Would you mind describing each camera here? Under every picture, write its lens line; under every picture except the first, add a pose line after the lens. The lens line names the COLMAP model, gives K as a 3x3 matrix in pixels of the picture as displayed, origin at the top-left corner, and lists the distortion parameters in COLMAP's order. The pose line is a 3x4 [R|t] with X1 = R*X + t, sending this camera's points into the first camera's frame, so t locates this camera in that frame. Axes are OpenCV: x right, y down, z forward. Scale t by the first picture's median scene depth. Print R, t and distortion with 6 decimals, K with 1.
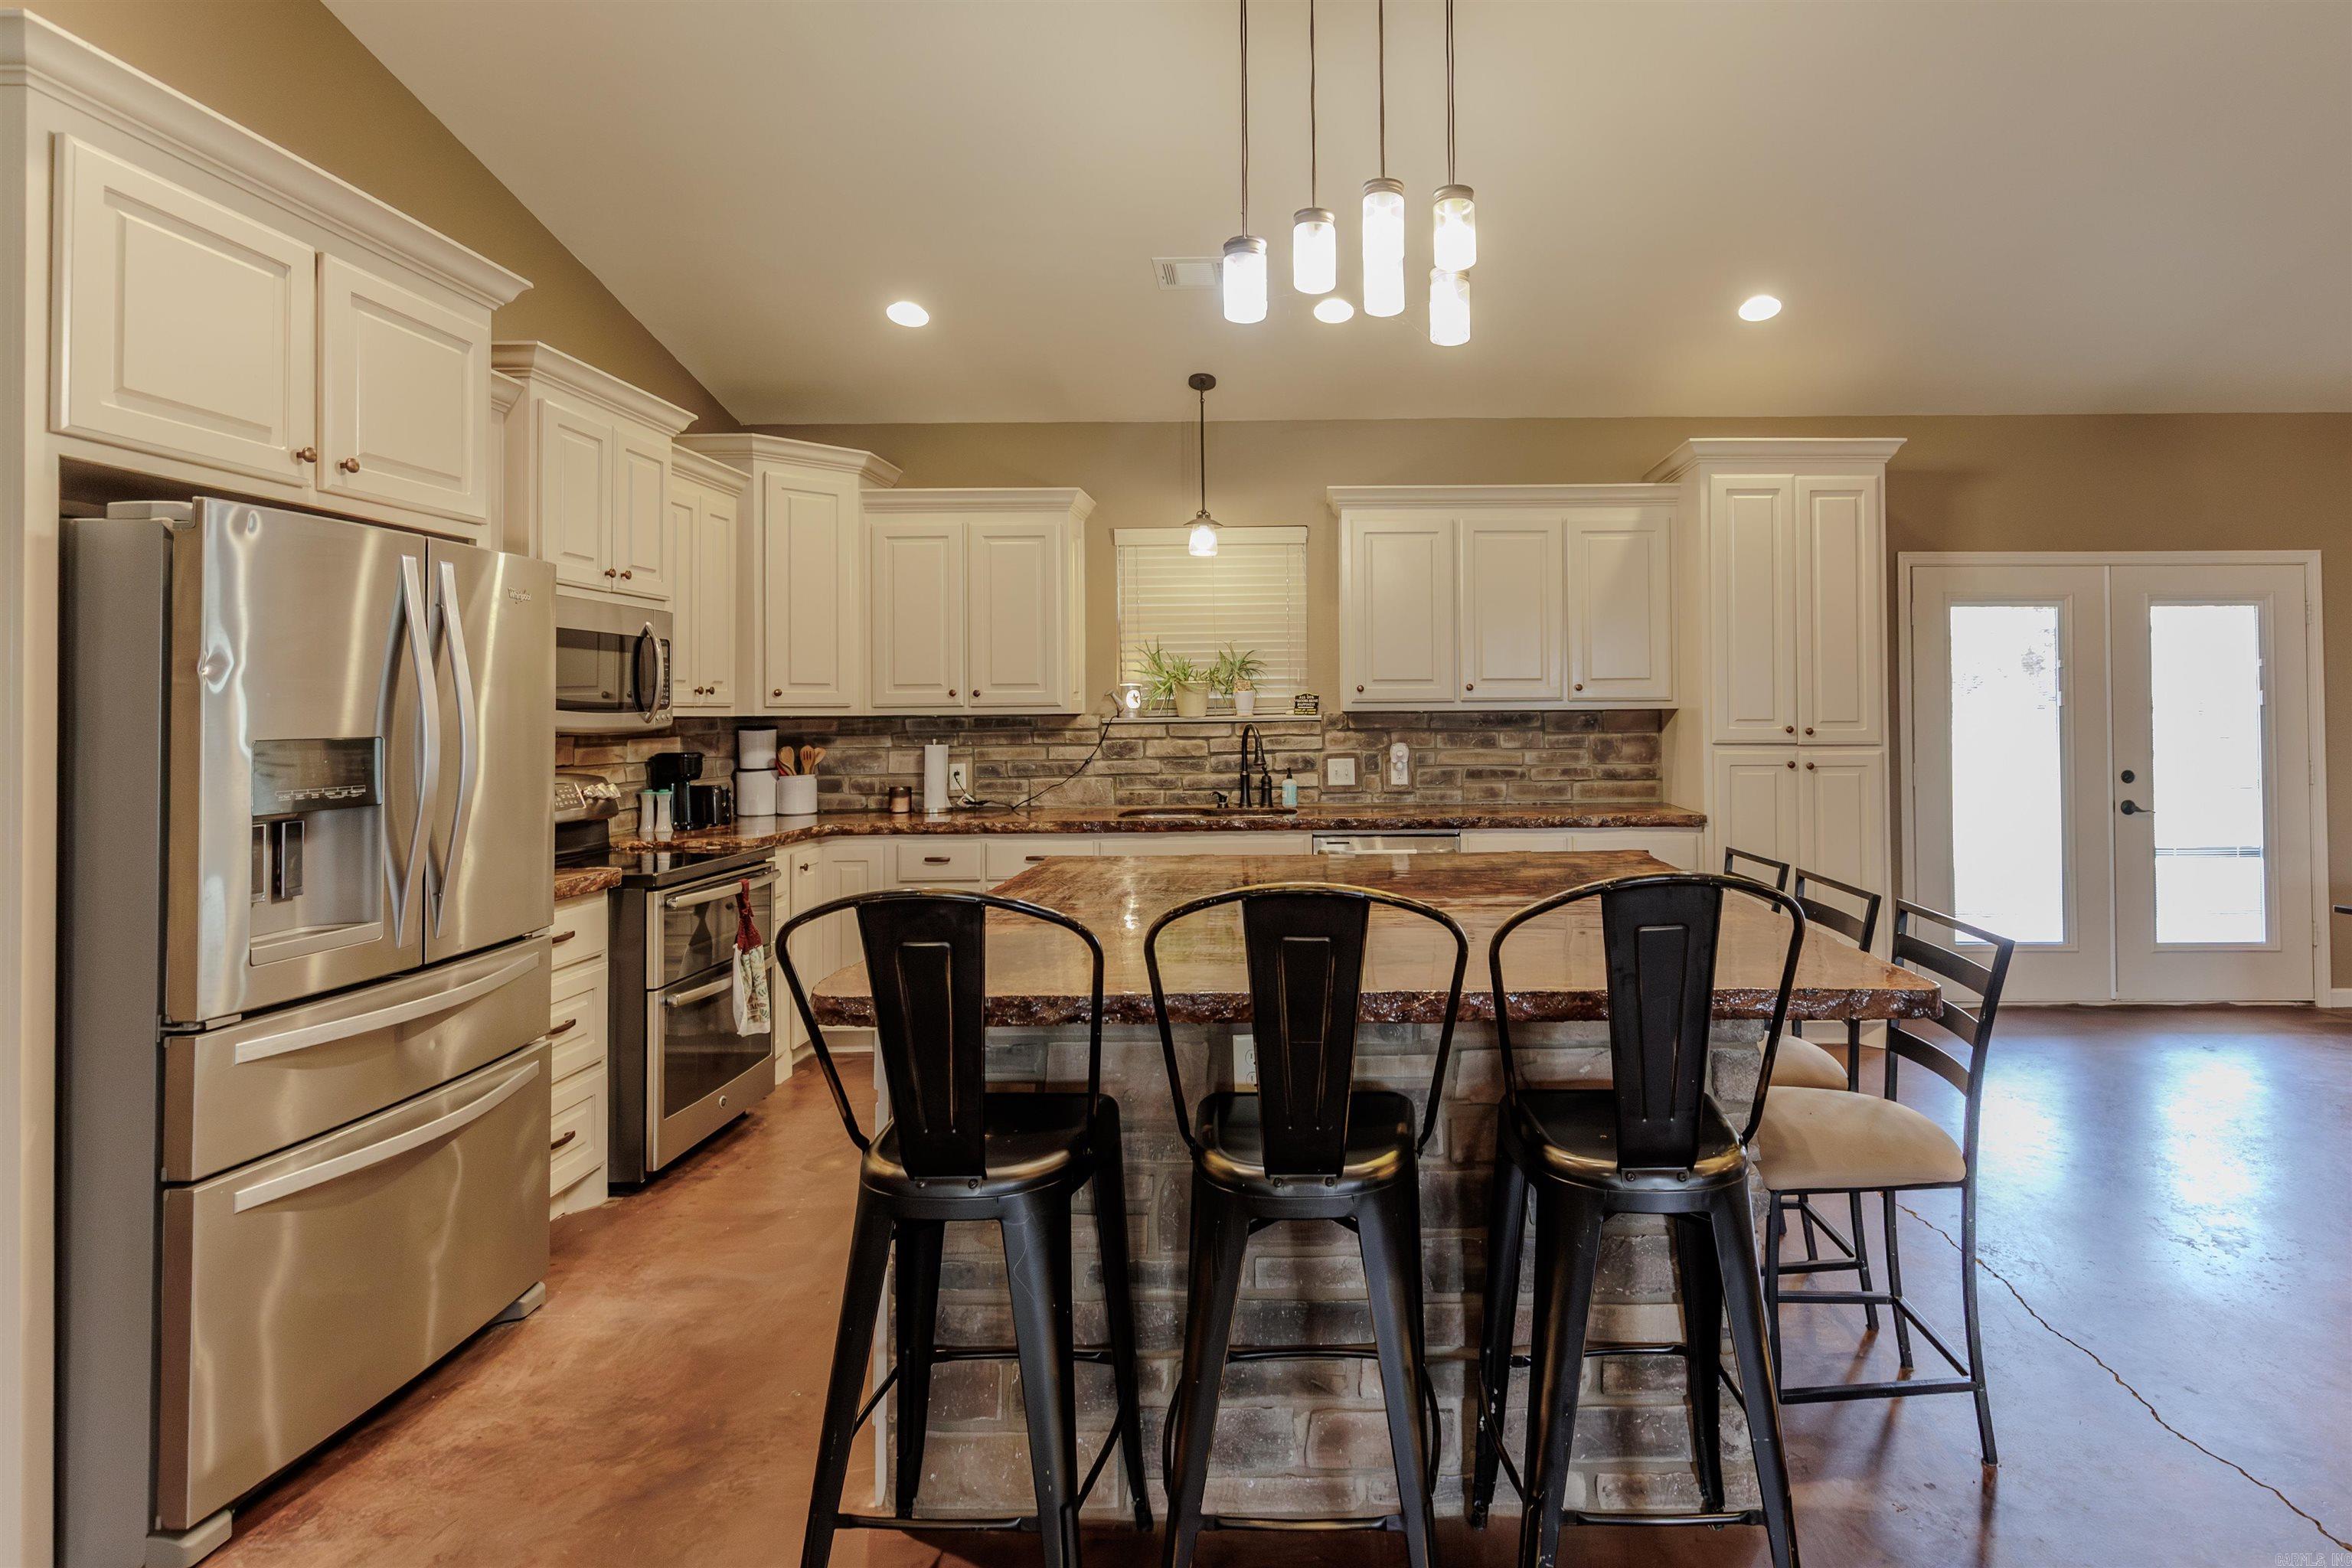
lens RADIAL K [[1243.0, 0, 1312.4], [0, 1243.0, 698.8], [0, 0, 1]] dist [0.003258, -0.000503]
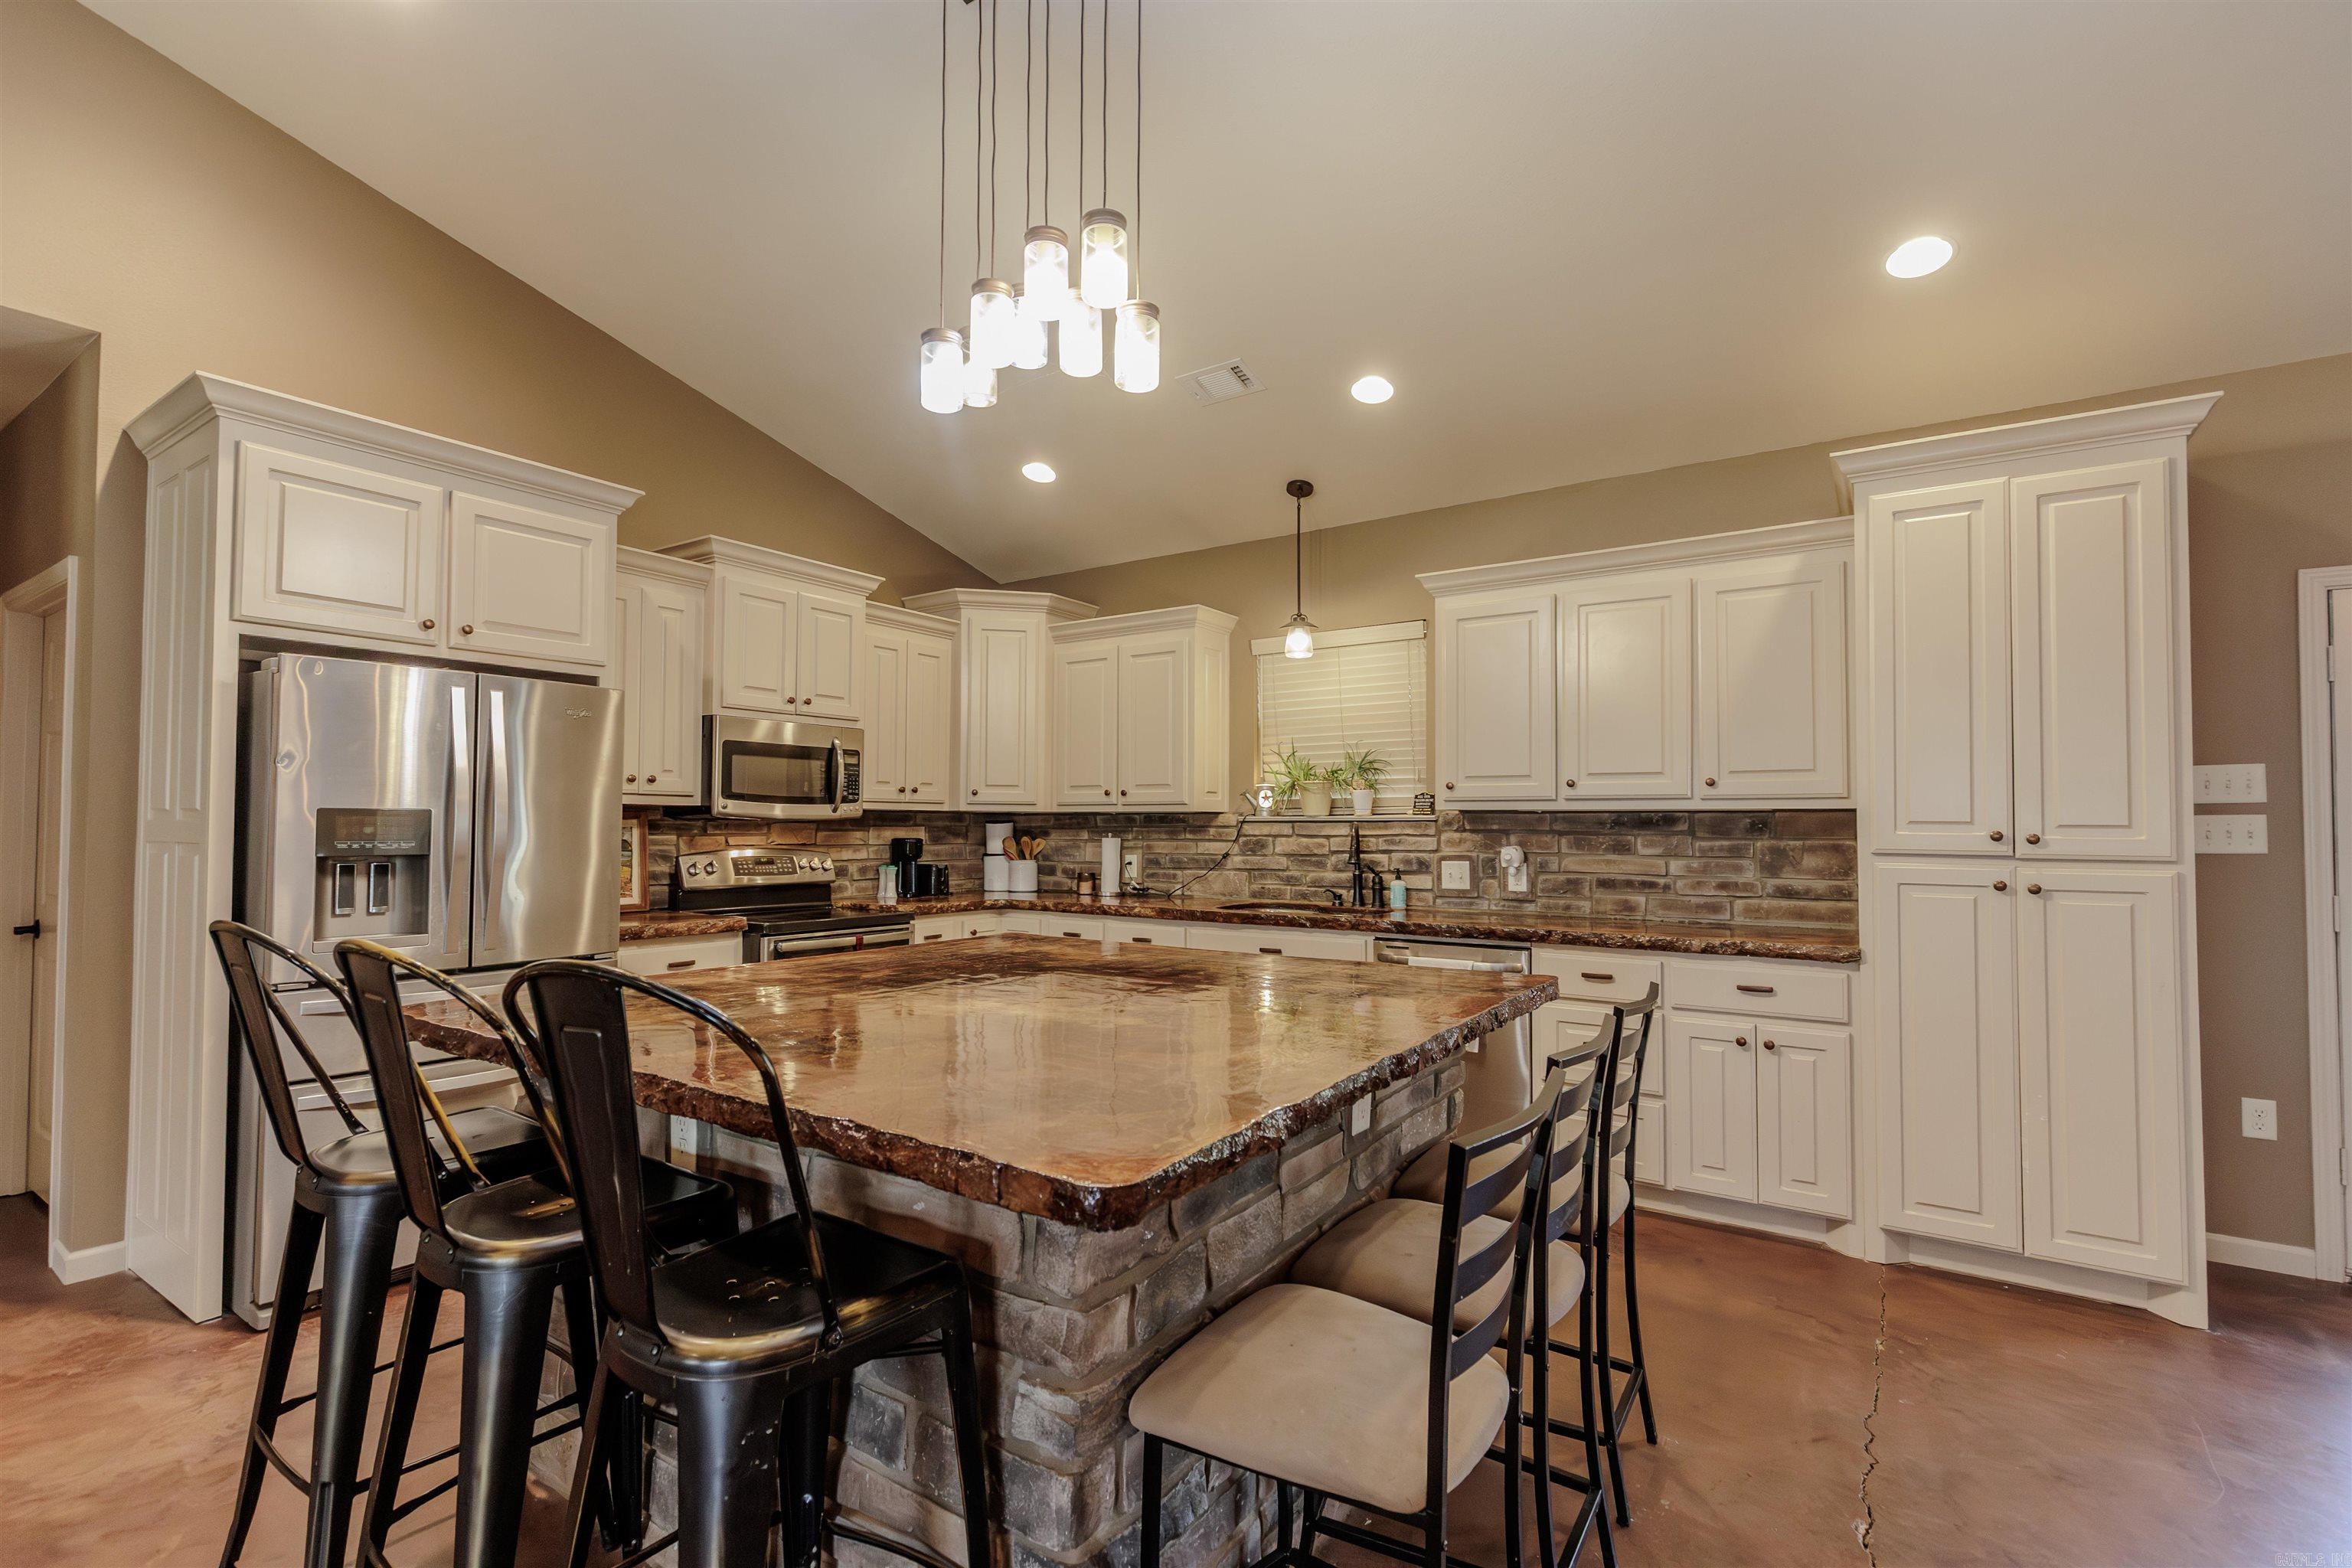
lens RADIAL K [[1071.5, 0, 1154.2], [0, 1071.5, 796.4], [0, 0, 1]] dist [0.003881, -0.001362]
pose [[0.818242, -0.002750, -0.574867, 0.307689], [-0.007155, 0.999862, -0.014966, 0.012958], [0.574830, 0.016359, 0.818110, 0.200977]]
